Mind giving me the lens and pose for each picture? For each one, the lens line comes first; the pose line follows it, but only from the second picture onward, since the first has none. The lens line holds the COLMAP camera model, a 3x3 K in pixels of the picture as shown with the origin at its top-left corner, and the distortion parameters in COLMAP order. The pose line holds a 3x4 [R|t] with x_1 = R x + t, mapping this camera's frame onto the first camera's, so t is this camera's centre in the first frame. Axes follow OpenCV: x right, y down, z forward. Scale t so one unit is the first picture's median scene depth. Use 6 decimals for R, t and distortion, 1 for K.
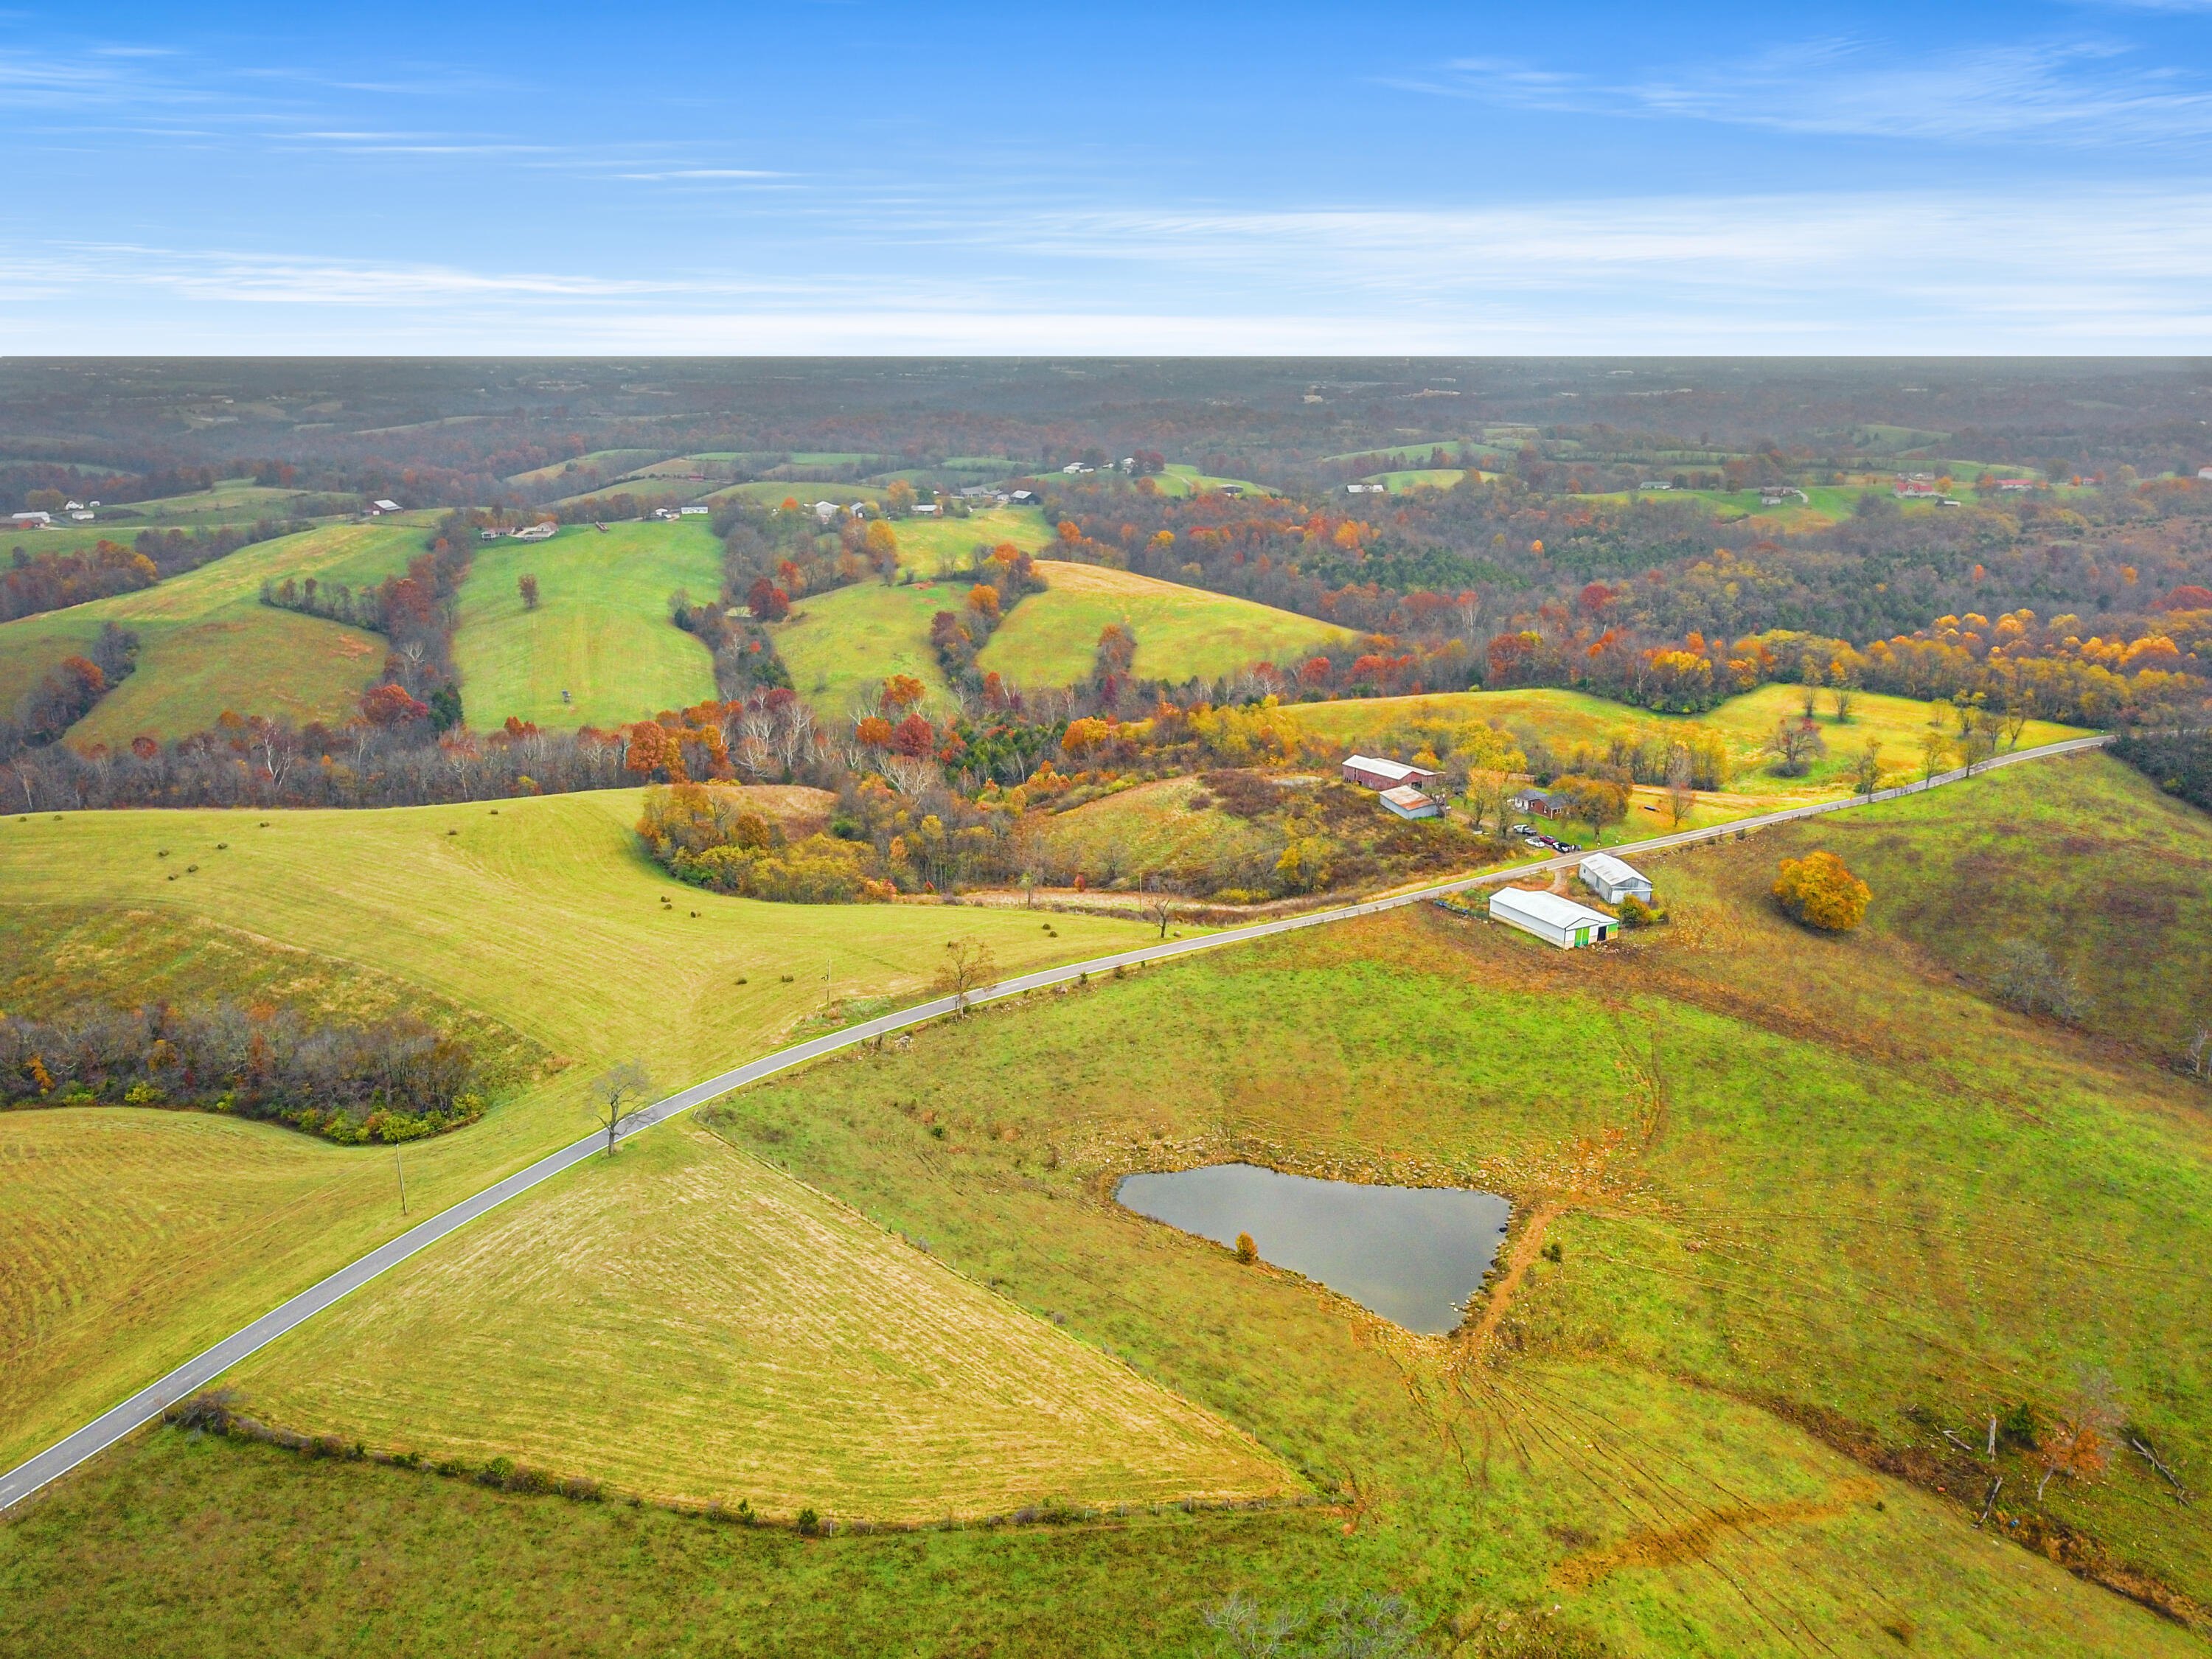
lens RADIAL K [[1691.4, 0, 1090.1], [0, 1691.4, 821.5], [0, 0, 1]] dist [0.011122, -0.007842]
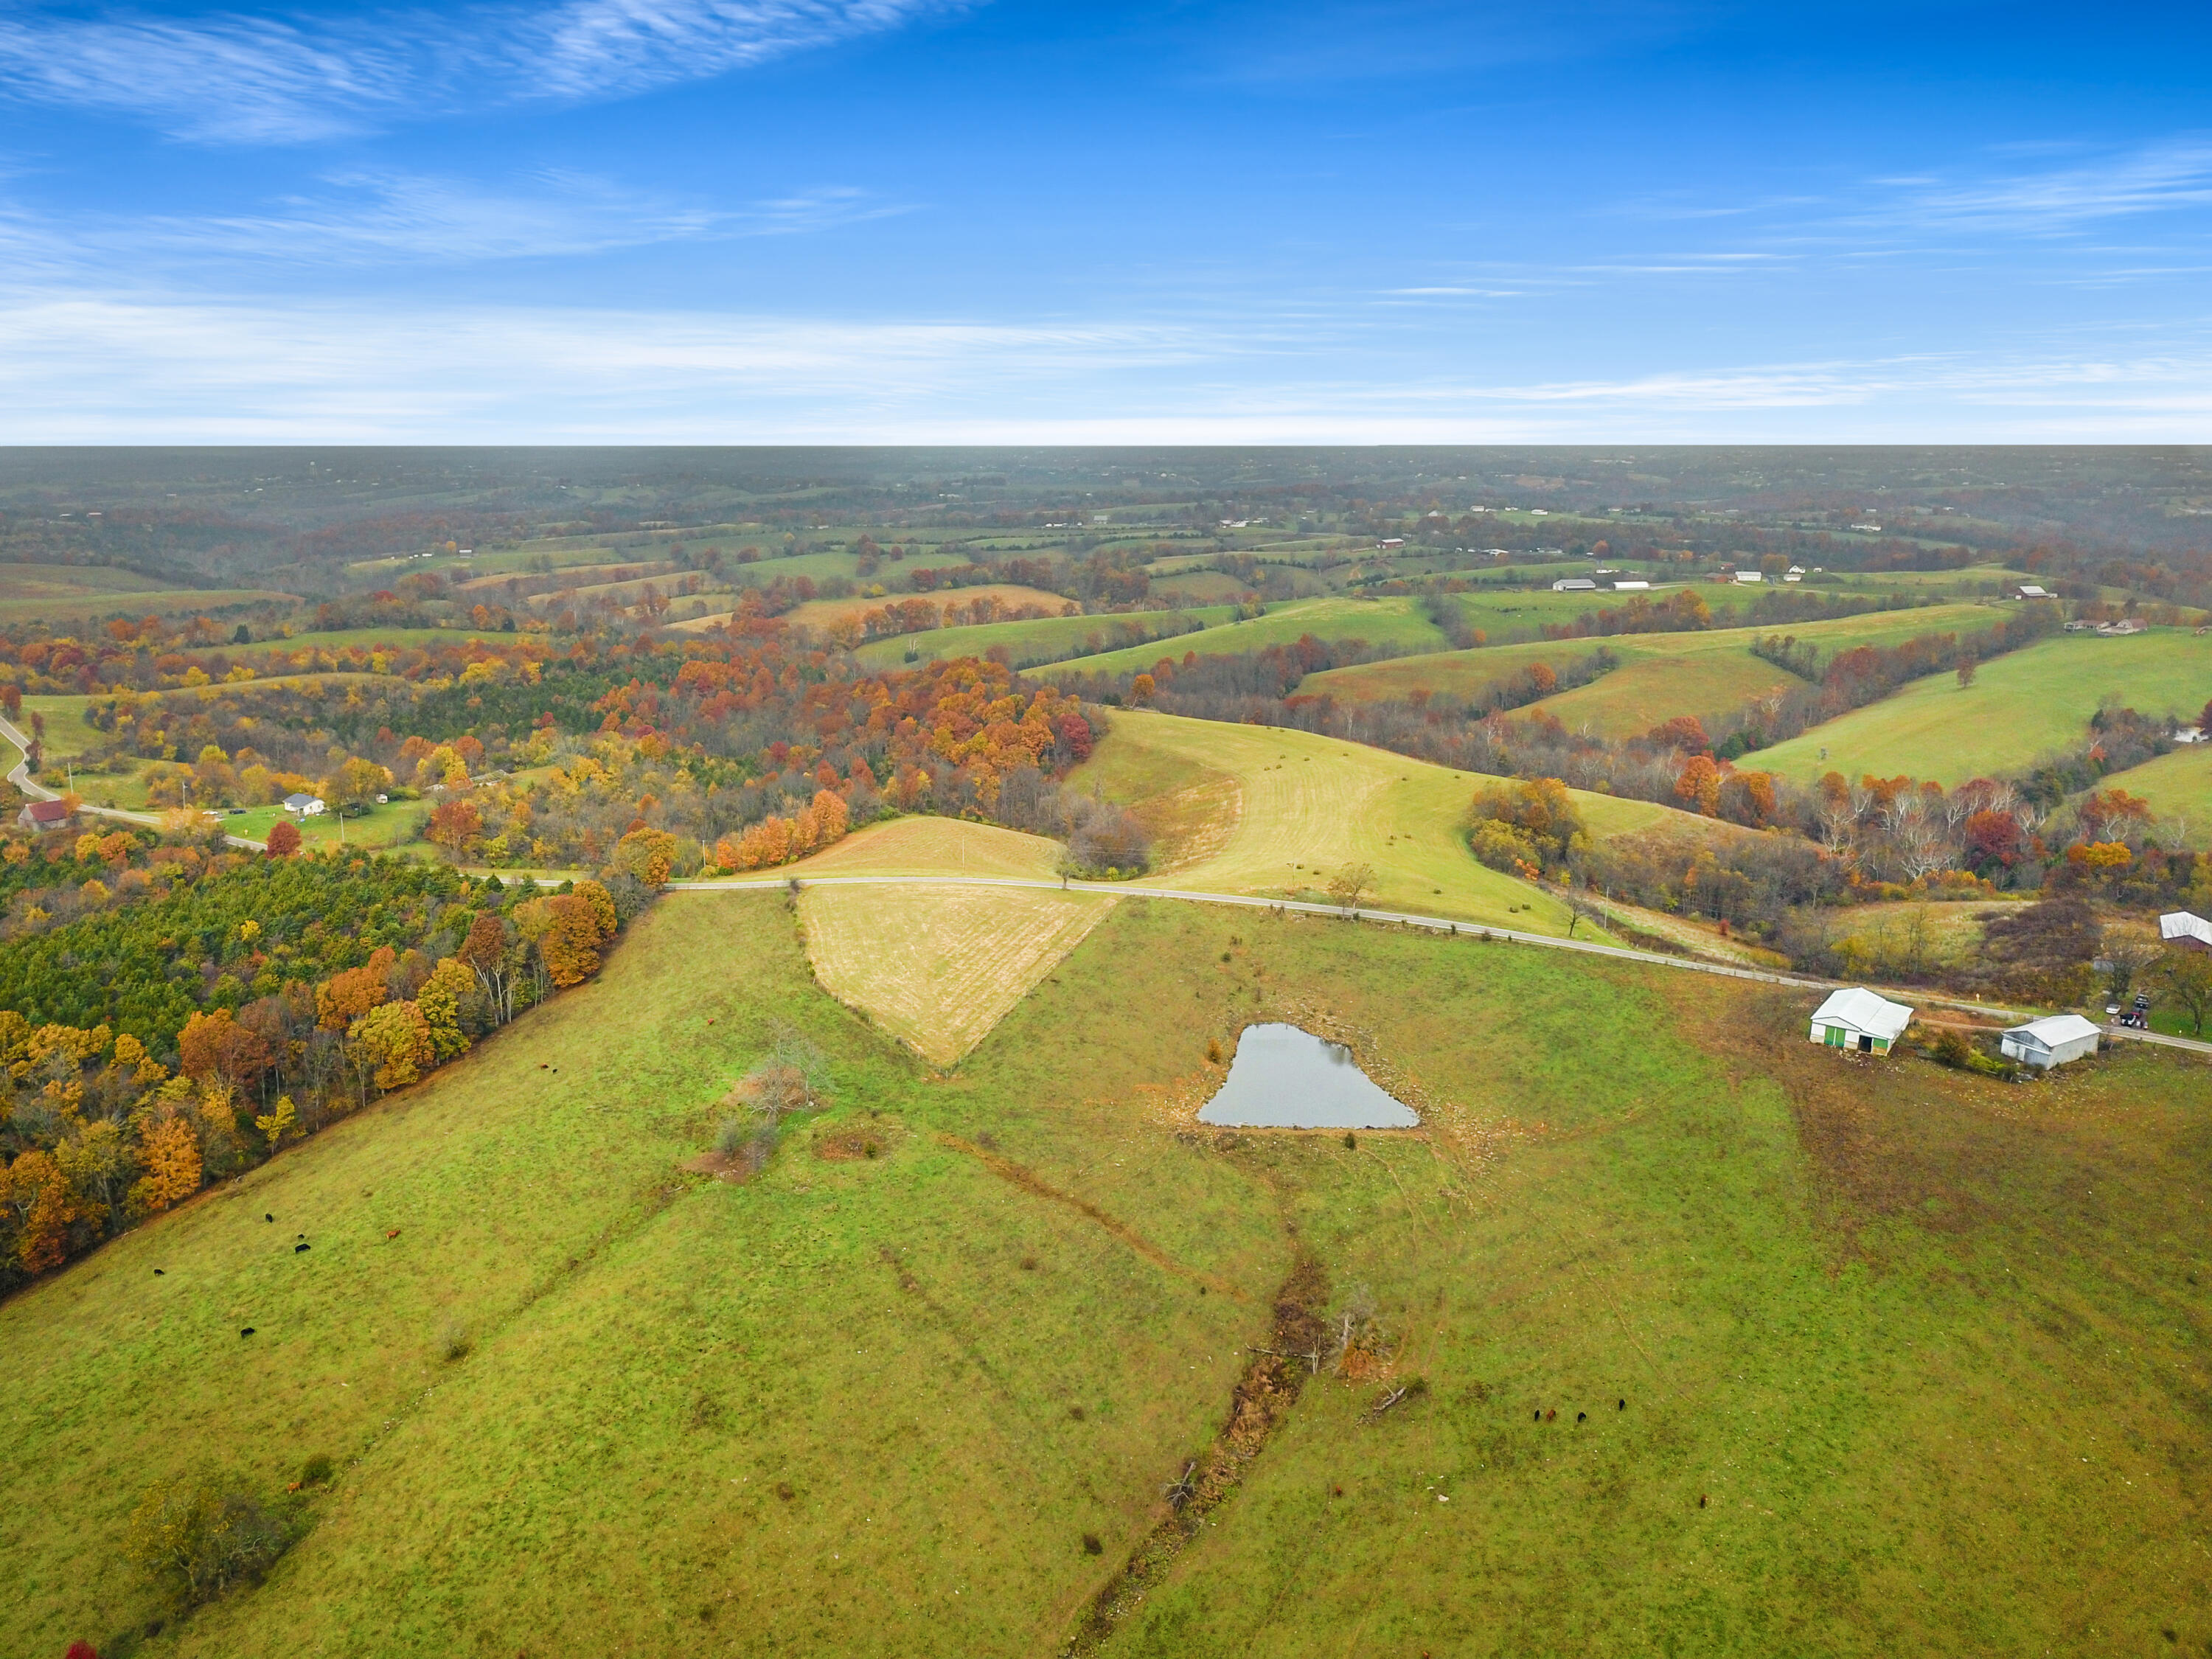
lens RADIAL K [[1679.4, 0, 1018.3], [0, 1679.4, 768.3], [0, 0, 1]] dist [0.005683, -0.009314]
pose [[0.409796, 0.180328, -0.894175, 0.865366], [-0.249545, 0.965032, 0.080253, -0.039743], [0.877380, 0.190249, 0.440466, 0.111748]]
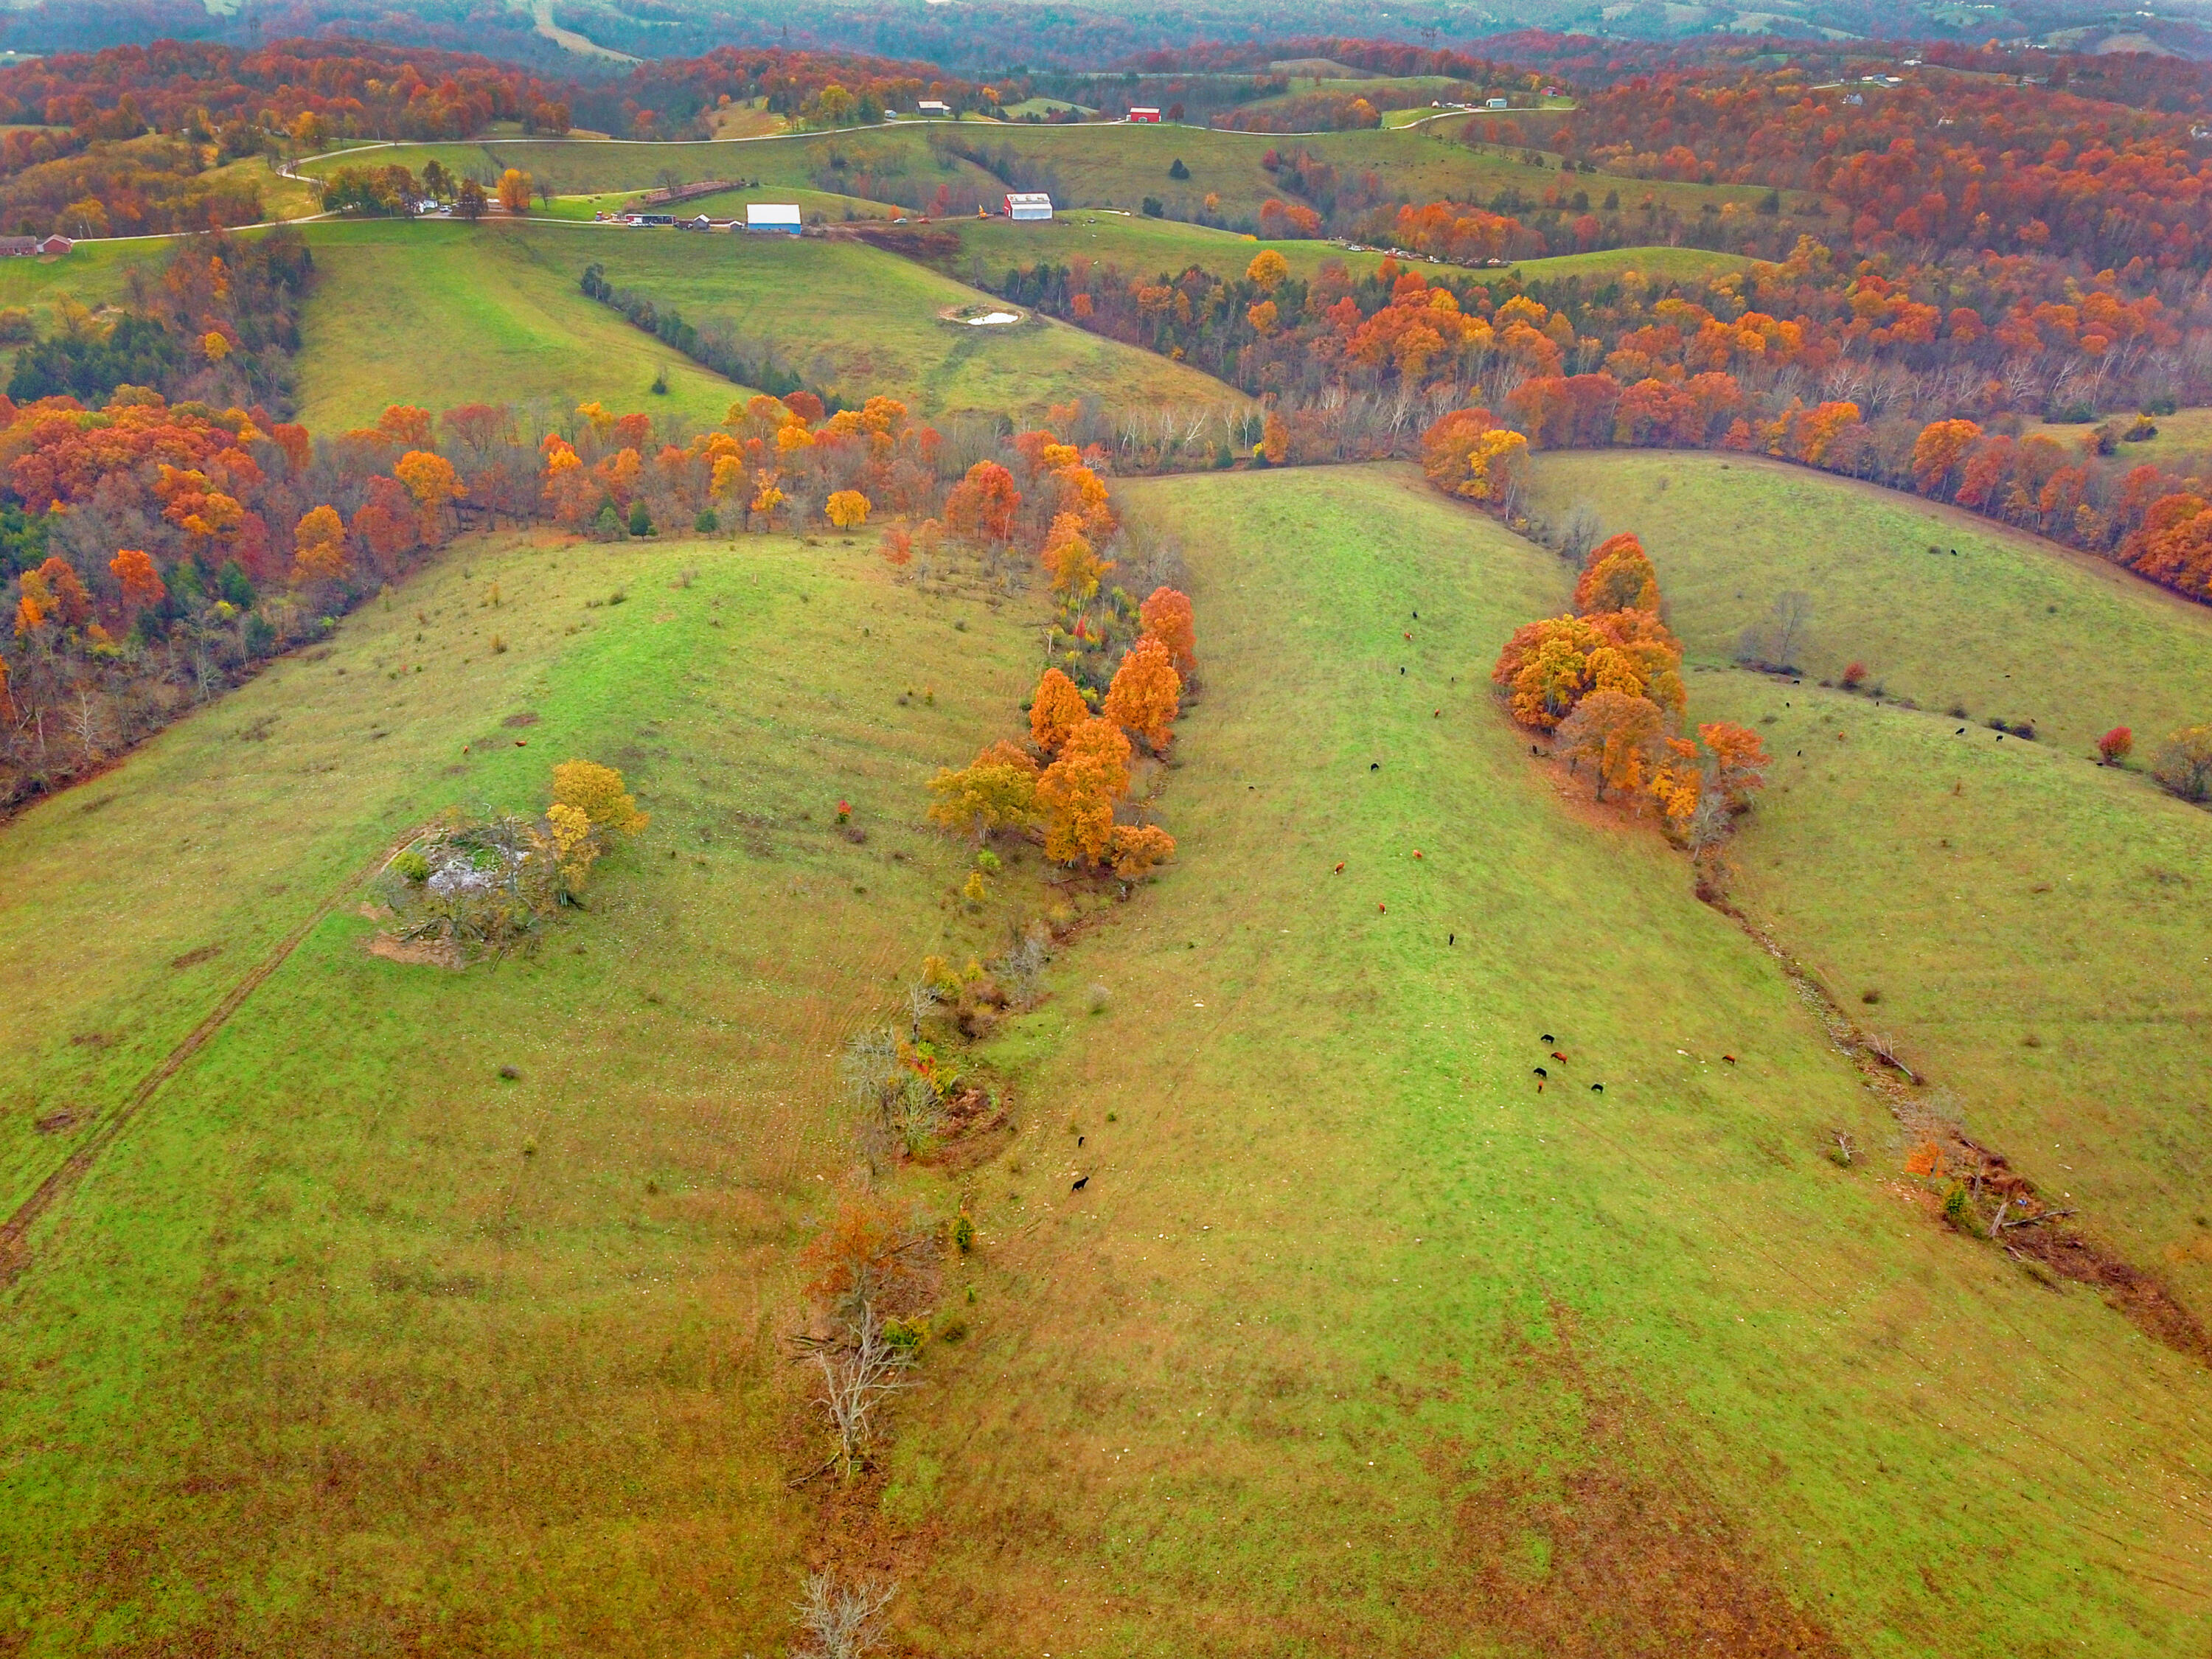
lens RADIAL K [[1704.3, 0, 1057.2], [0, 1704.3, 832.5], [0, 0, 1]] dist [0.028107, 0.000671]
pose [[-0.843836, -0.263611, 0.467386, 0.350974], [0.128028, 0.746952, 0.652435, -0.292497], [-0.521104, 0.610387, -0.596555, 1.026282]]
